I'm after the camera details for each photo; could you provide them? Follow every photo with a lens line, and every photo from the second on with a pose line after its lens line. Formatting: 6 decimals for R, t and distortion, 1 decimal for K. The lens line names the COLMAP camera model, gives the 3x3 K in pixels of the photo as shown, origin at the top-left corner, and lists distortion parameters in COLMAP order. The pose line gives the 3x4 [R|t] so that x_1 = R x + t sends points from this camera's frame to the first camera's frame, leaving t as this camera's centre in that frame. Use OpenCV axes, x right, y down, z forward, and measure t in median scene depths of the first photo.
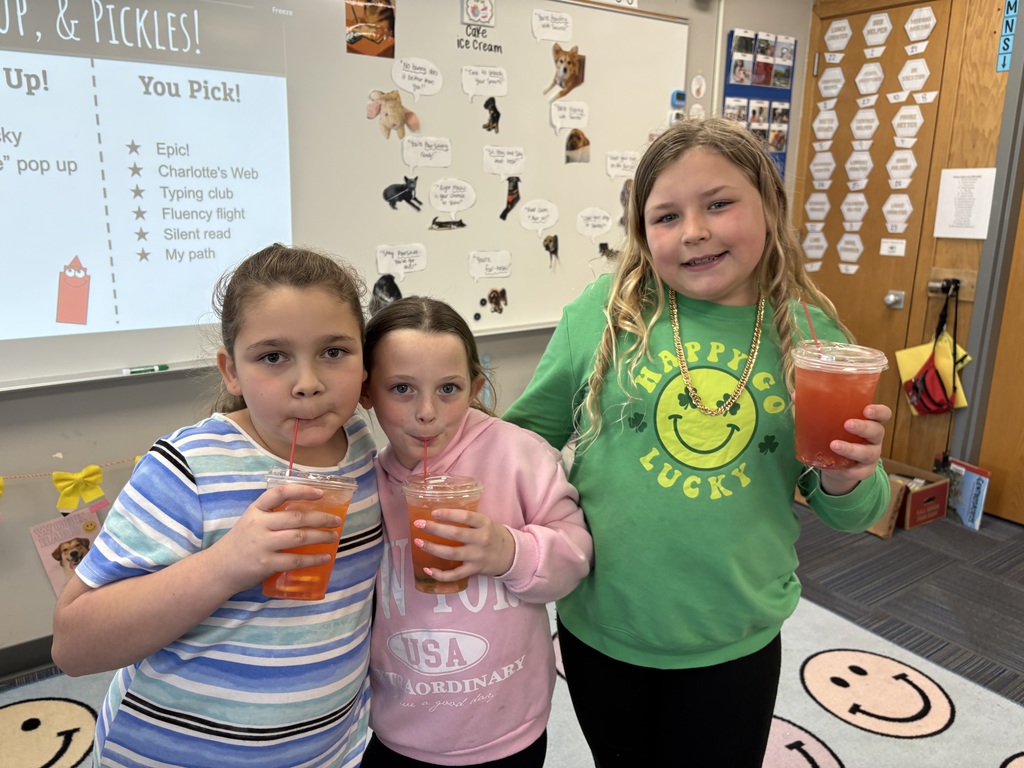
lens RADIAL K [[785.8, 0, 518.1], [0, 785.8, 382.1], [0, 0, 1]] dist [0.059845, -0.069476]
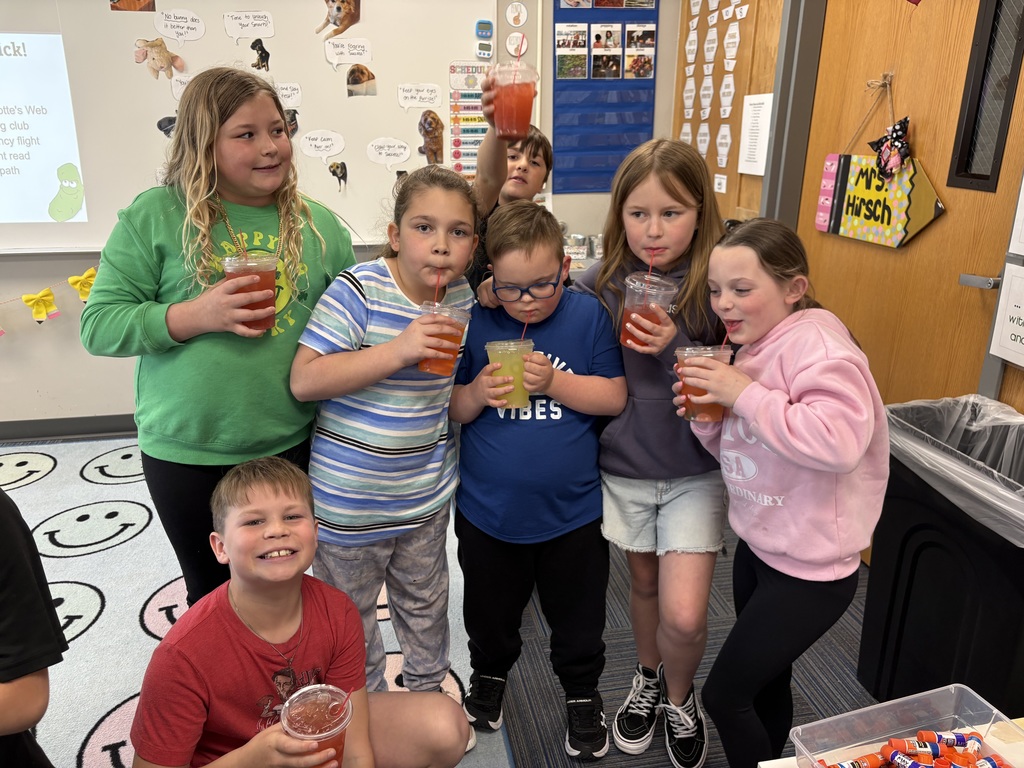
lens RADIAL K [[785.8, 0, 519.0], [0, 785.8, 382.3], [0, 0, 1]] dist [0.059845, -0.069476]
pose [[0.905155, 0.127421, -0.405535, 0.806070], [-0.093350, 0.990312, 0.102803, -0.018274], [0.414705, -0.055196, 0.908280, 0.075118]]
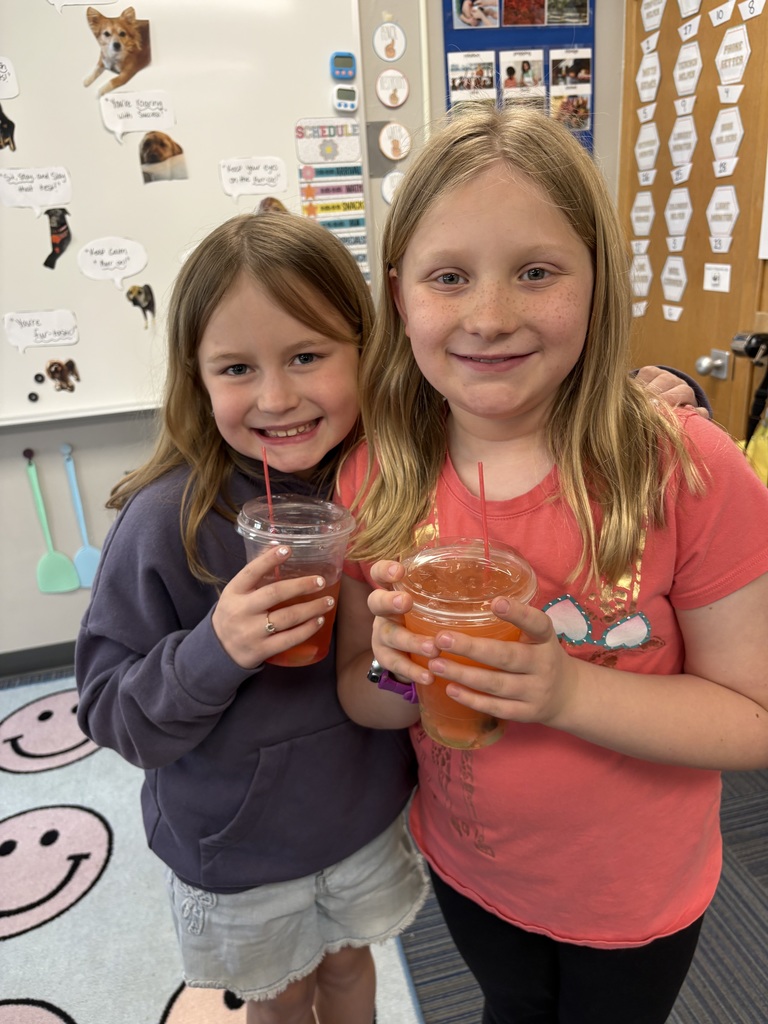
lens RADIAL K [[785.8, 0, 399.6], [0, 785.8, 511.8], [0, 0, 1]] dist [0.059845, -0.069476]
pose [[0.927649, 0.068488, -0.367120, 0.587762], [-0.018916, 0.990395, 0.136966, -0.085741], [0.372974, -0.120112, 0.920034, 0.395131]]
